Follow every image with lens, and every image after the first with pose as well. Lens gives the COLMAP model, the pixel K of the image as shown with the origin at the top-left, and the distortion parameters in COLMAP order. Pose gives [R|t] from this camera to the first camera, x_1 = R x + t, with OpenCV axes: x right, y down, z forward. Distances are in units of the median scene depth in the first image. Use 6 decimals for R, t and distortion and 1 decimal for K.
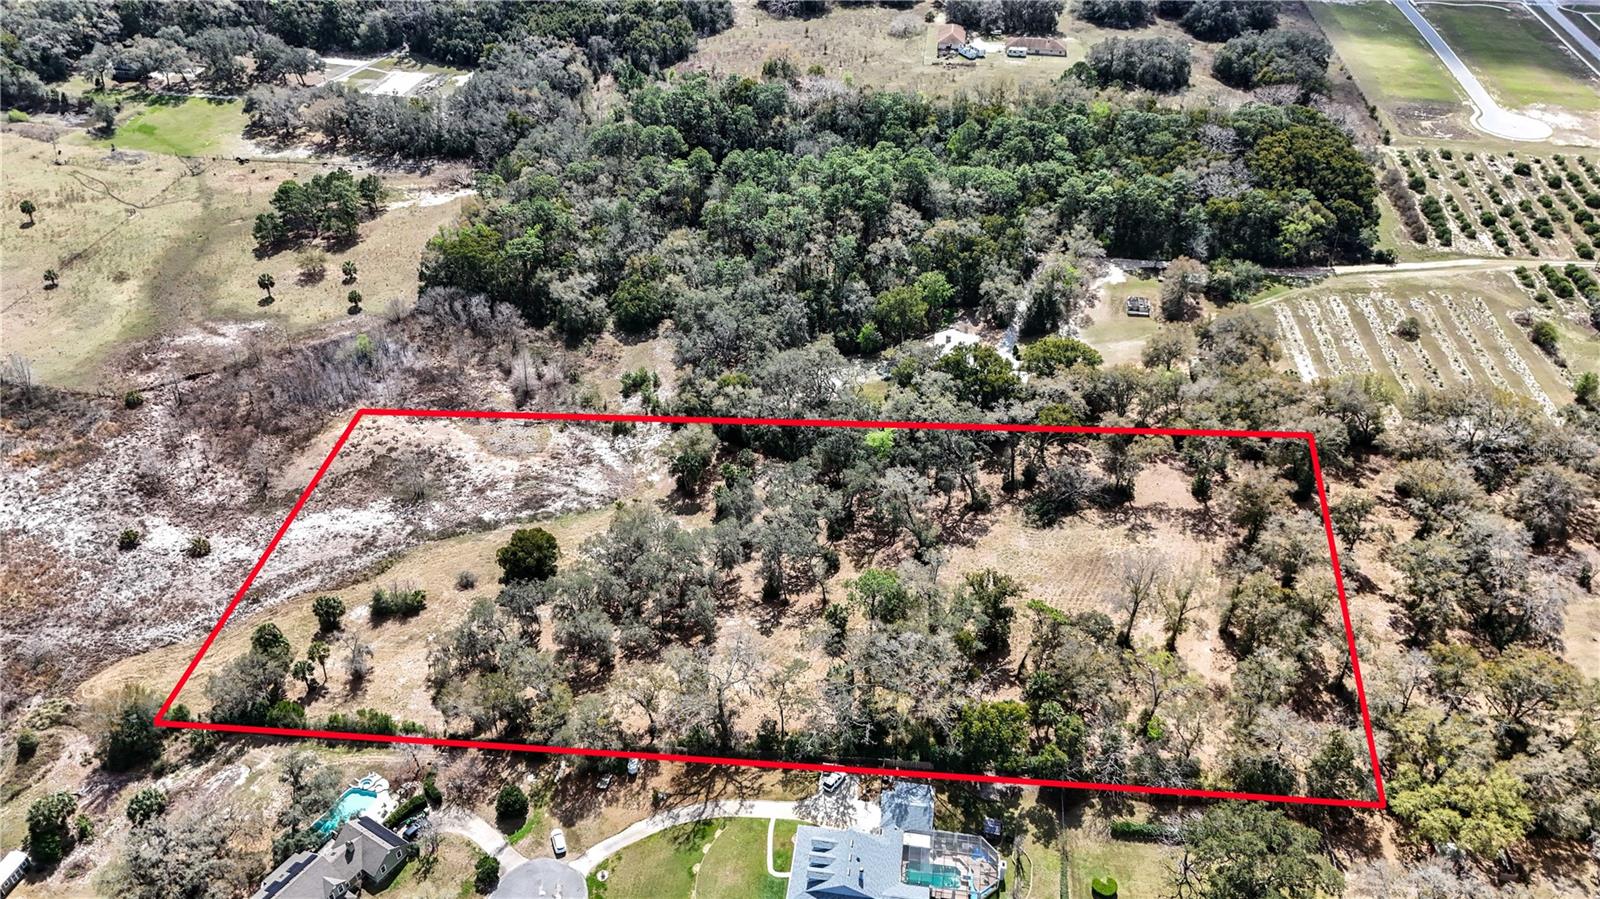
lens RADIAL K [[1245.9, 0, 800.0], [0, 1245.9, 449.5], [0, 0, 1]] dist [0.069828, -0.070854]
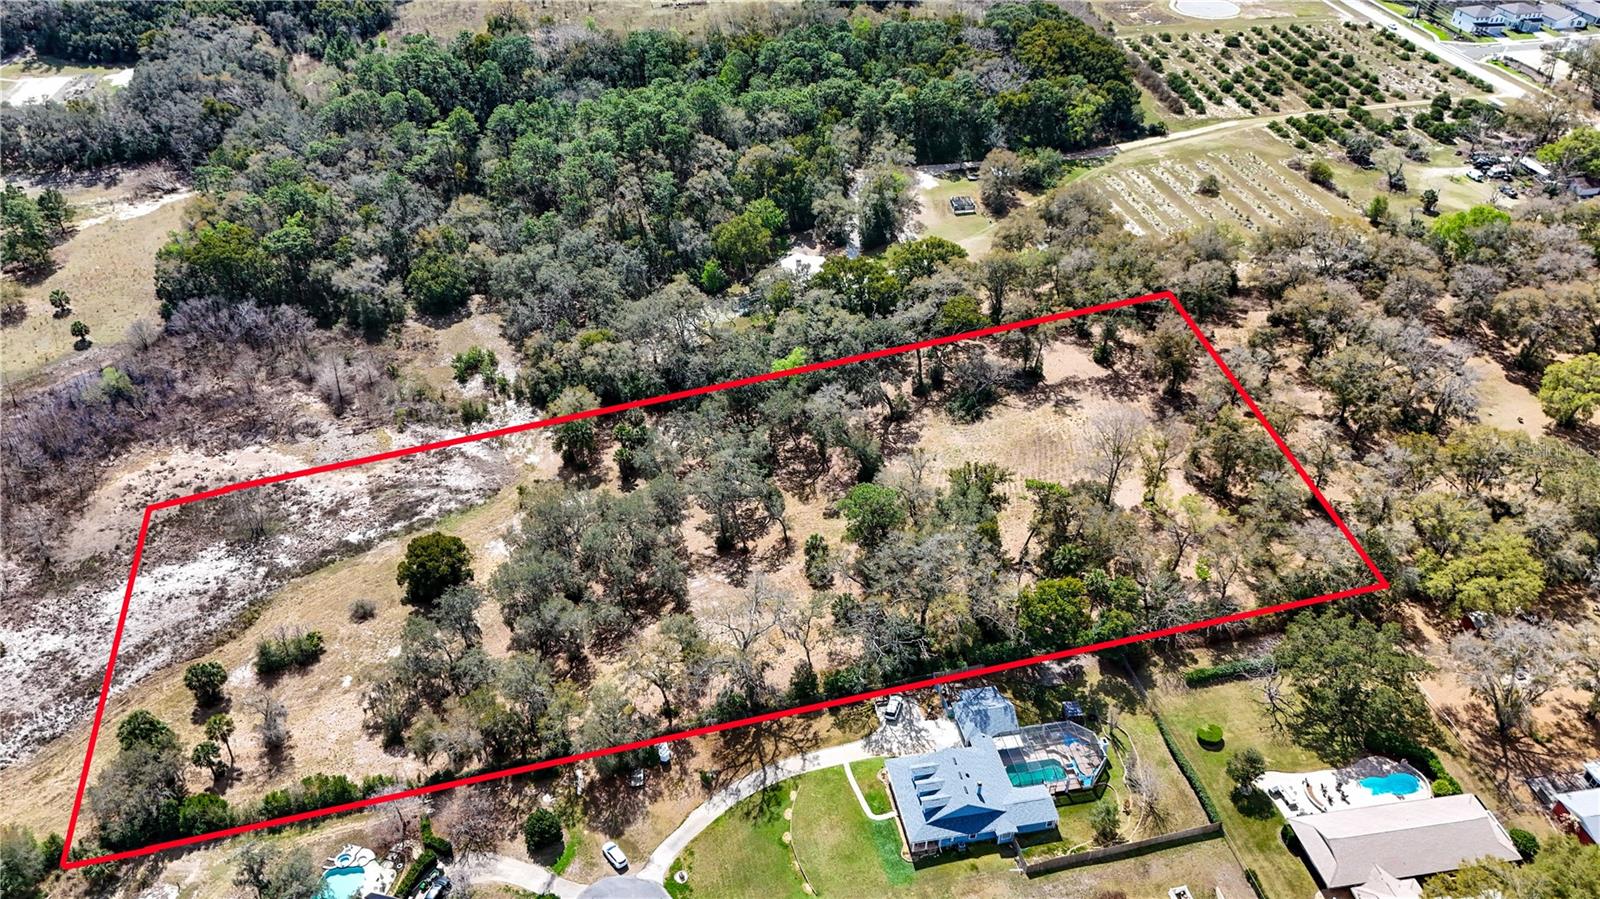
lens RADIAL K [[1245.9, 0, 800.0], [0, 1245.9, 449.5], [0, 0, 1]] dist [0.069828, -0.070854]
pose [[0.943128, -0.190991, 0.272089, -0.170130], [0.192168, 0.981102, 0.022576, 0.030936], [-0.271259, 0.030994, 0.962007, 0.091090]]
